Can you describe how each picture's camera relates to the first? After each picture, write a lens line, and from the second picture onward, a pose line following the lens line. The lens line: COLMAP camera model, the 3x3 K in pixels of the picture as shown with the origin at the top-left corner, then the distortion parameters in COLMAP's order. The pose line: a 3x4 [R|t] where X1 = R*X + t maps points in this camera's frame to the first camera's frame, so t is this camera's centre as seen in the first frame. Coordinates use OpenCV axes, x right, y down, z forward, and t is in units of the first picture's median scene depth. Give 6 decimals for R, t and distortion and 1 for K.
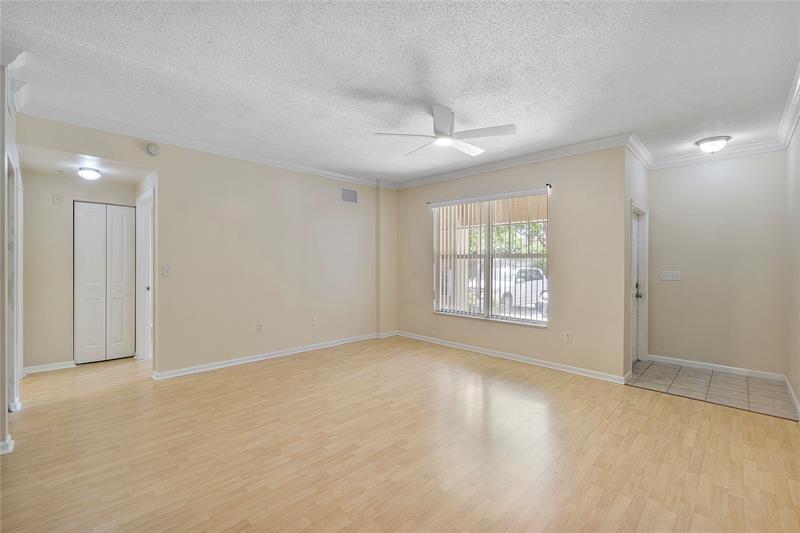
lens RADIAL K [[348.2, 0, 397.9], [0, 348.2, 264.7], [0, 0, 1]] dist [-0.004595, 0.000395]
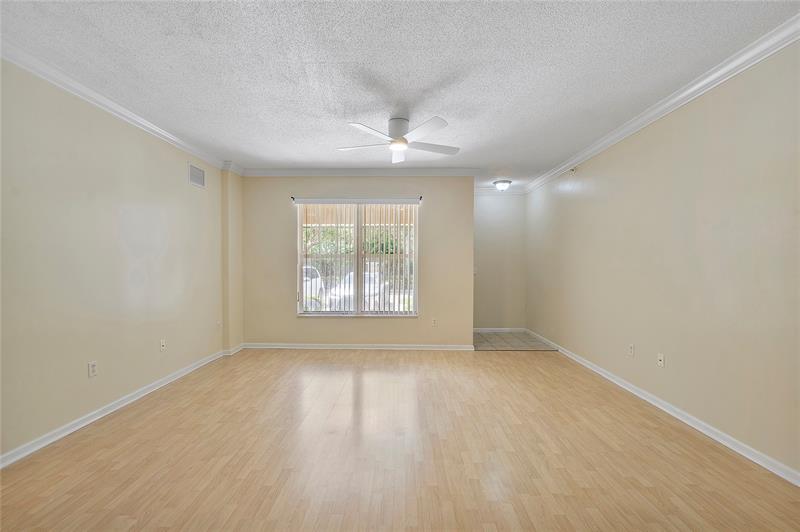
lens RADIAL K [[348.2, 0, 398.3], [0, 348.2, 266.4], [0, 0, 1]] dist [-0.004595, 0.000395]
pose [[0.721485, -0.012172, 0.692323, -0.505407], [0.006672, 0.999921, 0.010628, -0.005409], [-0.692398, -0.003049, 0.721509, 0.208171]]
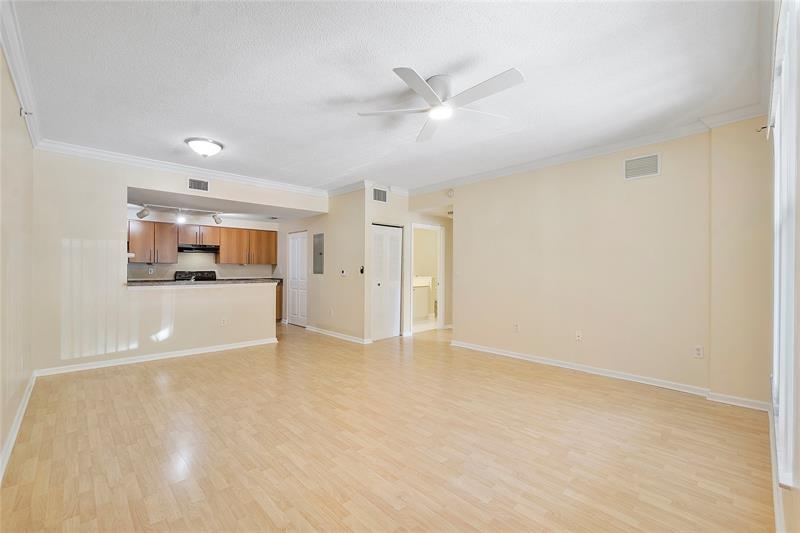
lens RADIAL K [[348.2, 0, 399.5], [0, 348.2, 270.9], [0, 0, 1]] dist [-0.004595, 0.000395]
pose [[-0.034966, 0.000232, -0.999388, 0.806130], [-0.007661, 0.999971, 0.000500, 0.011167], [0.999359, 0.007674, -0.034963, 0.797476]]
